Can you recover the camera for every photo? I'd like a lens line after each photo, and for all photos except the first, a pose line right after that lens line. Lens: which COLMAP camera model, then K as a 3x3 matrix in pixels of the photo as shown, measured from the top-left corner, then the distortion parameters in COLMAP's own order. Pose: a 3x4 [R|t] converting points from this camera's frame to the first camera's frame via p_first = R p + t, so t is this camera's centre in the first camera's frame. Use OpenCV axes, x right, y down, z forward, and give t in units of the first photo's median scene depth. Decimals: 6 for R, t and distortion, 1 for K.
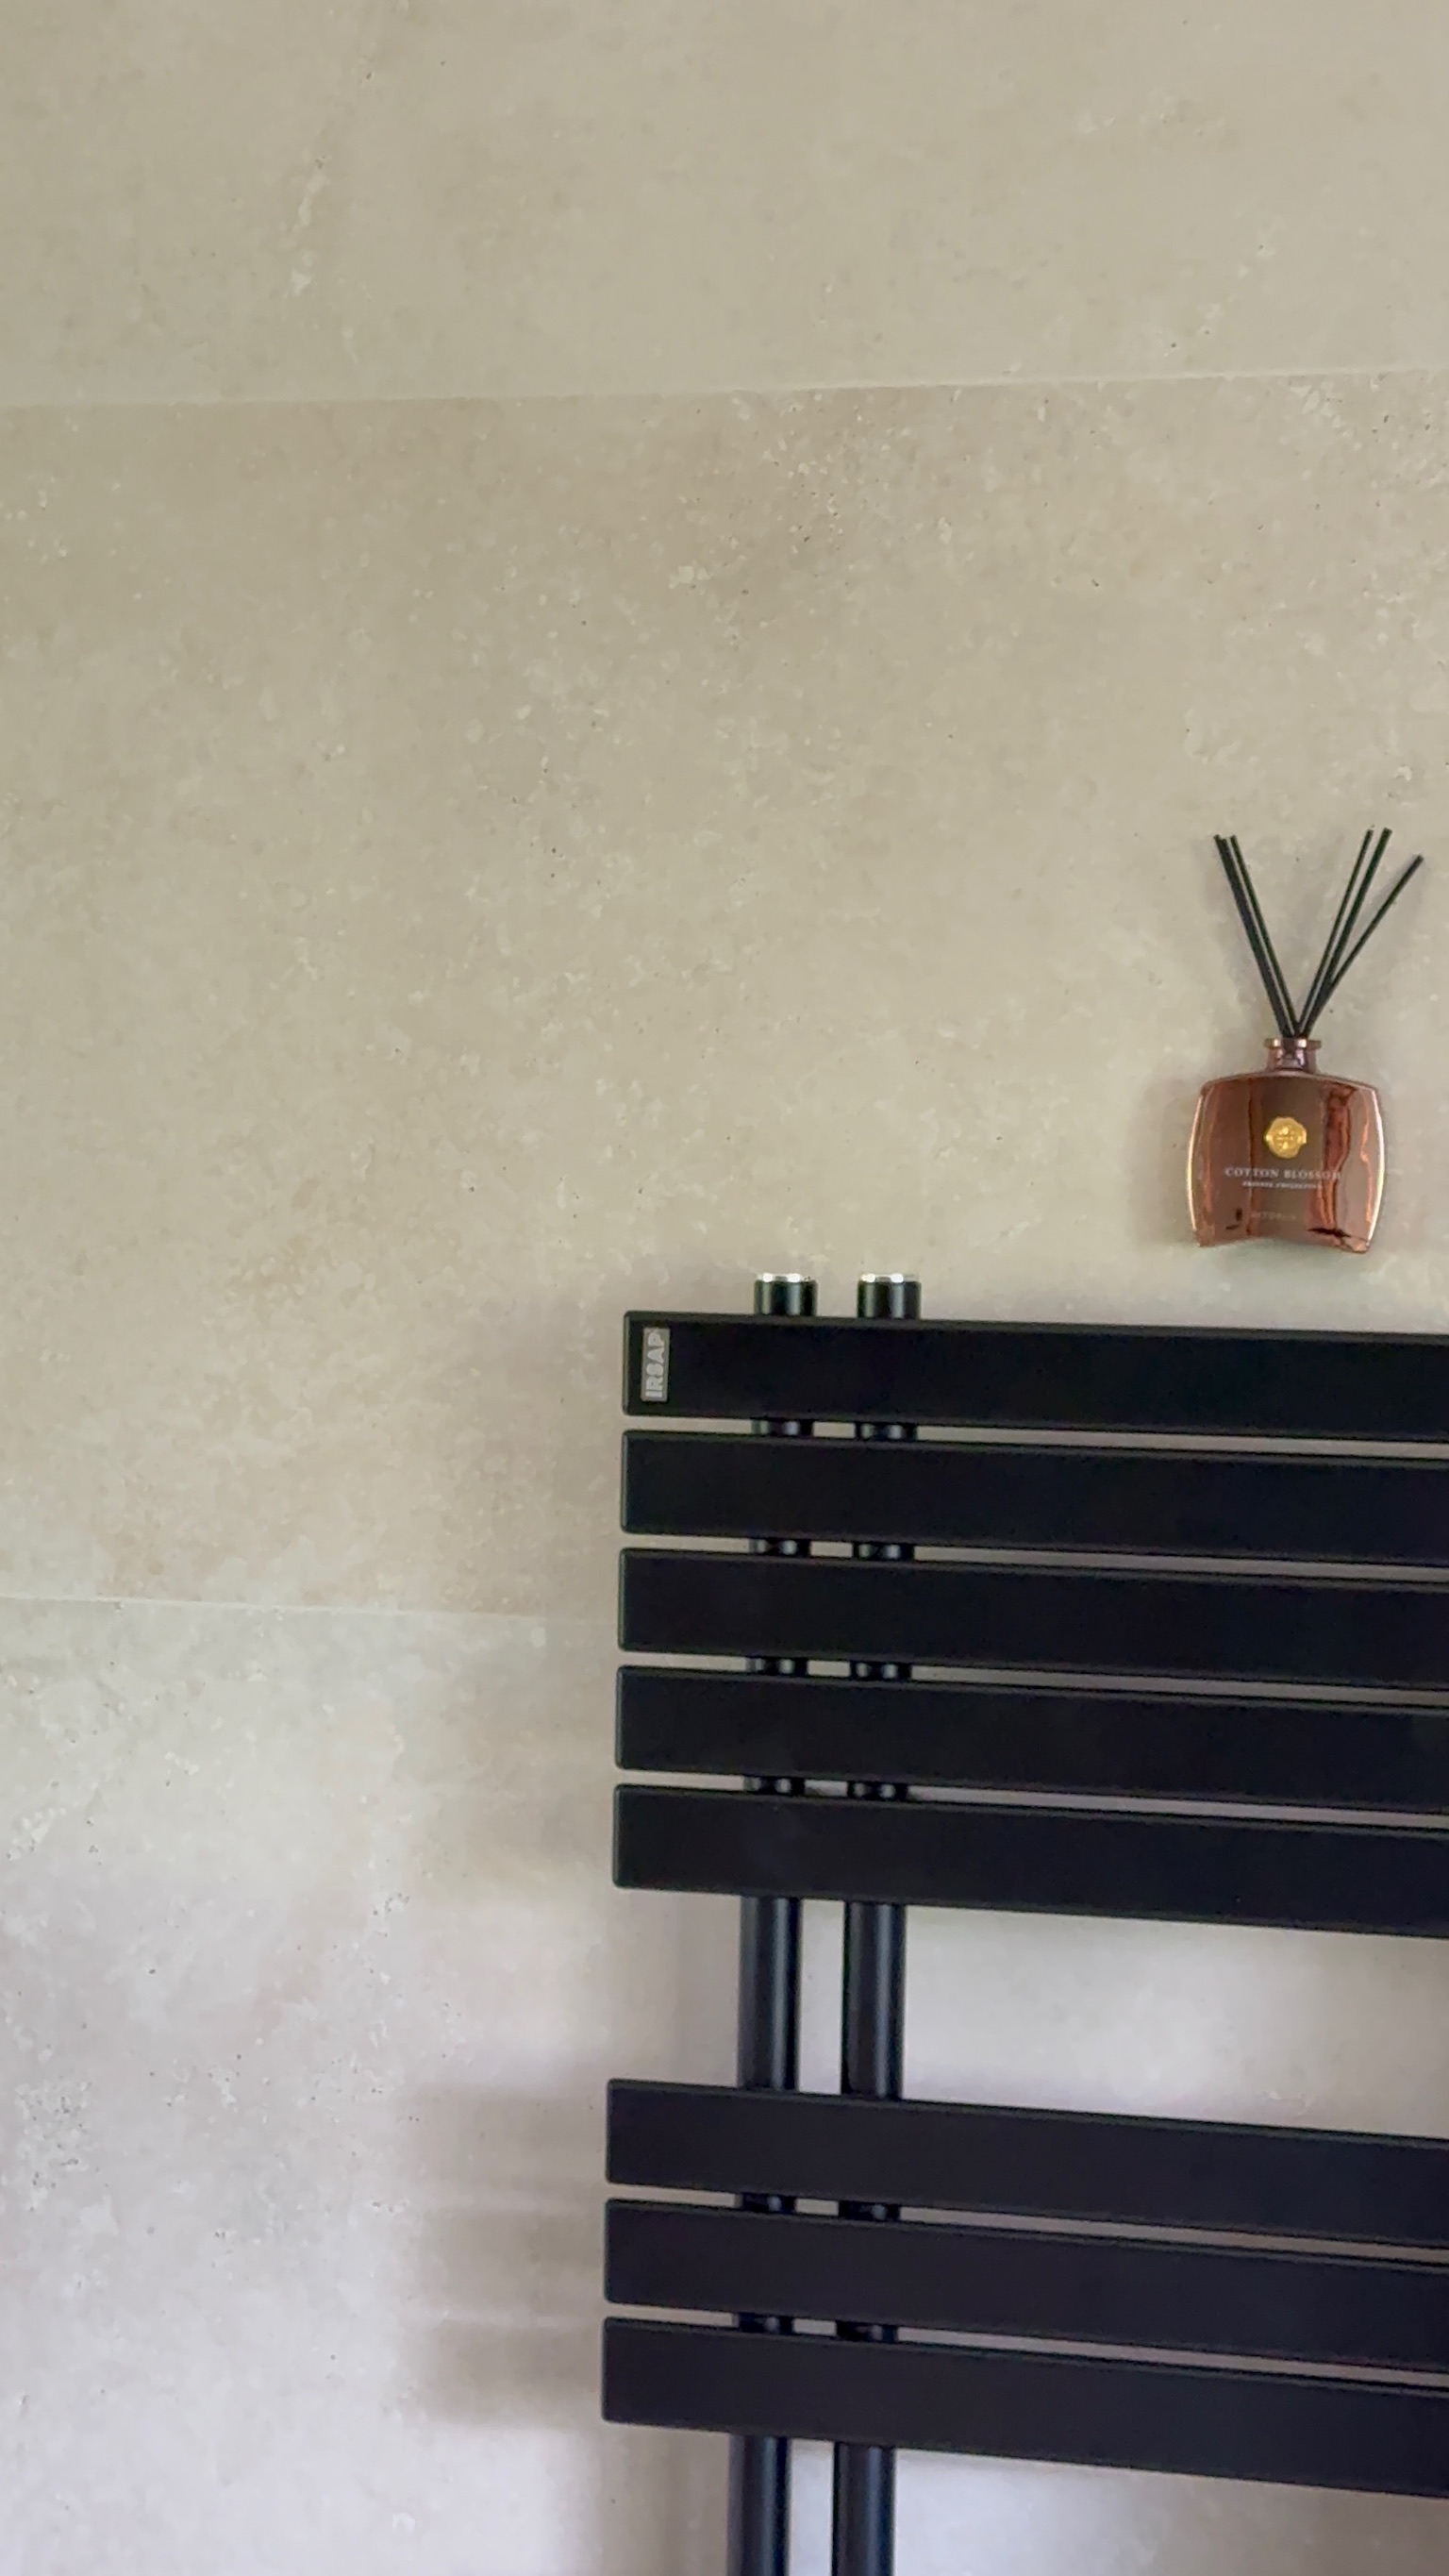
lens RADIAL K [[4320.4, 0, 724.5], [0, 4320.4, 1288.0], [0, 0, 1]] dist [0.141421, 0.034829]
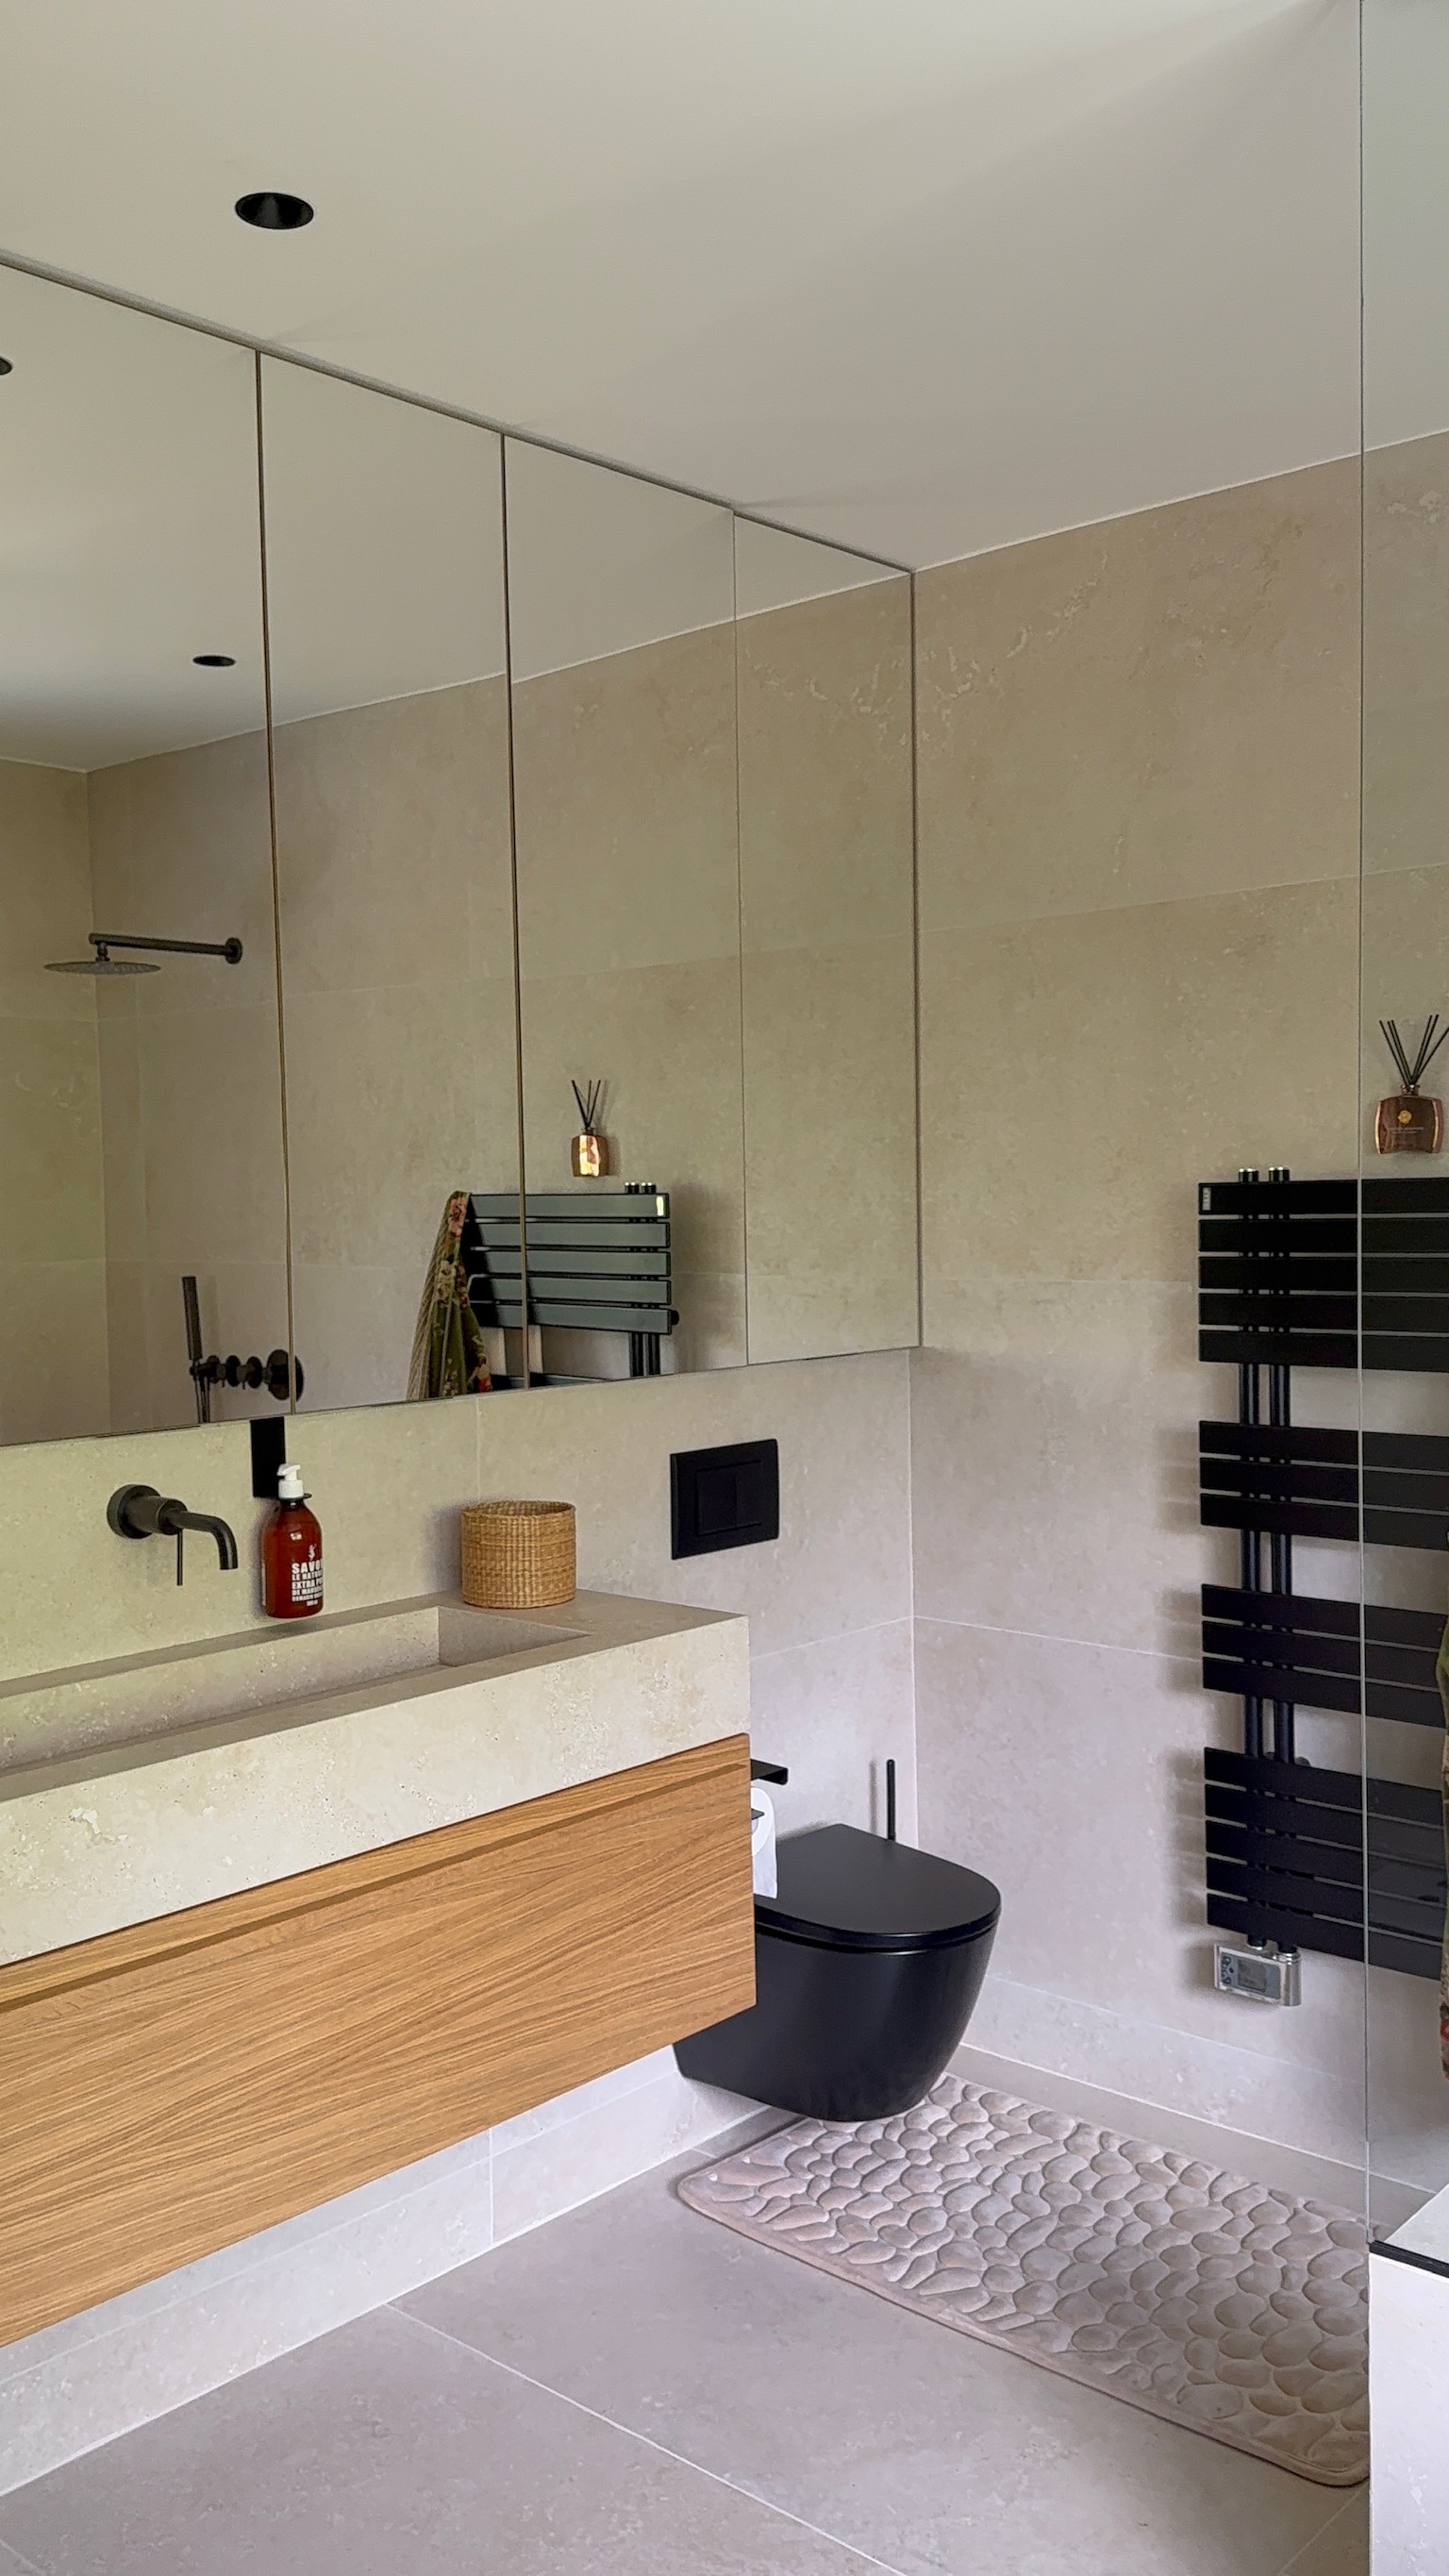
lens RADIAL K [[2096.7, 0, 722.4], [0, 2096.7, 1295.9], [0, 0, 1]] dist [0.156289, -0.288505]
pose [[0.875294, -0.011875, -0.483445, 0.426601], [0.019527, 0.999751, 0.010797, 0.065661], [0.483197, -0.018891, 0.875308, -0.553138]]
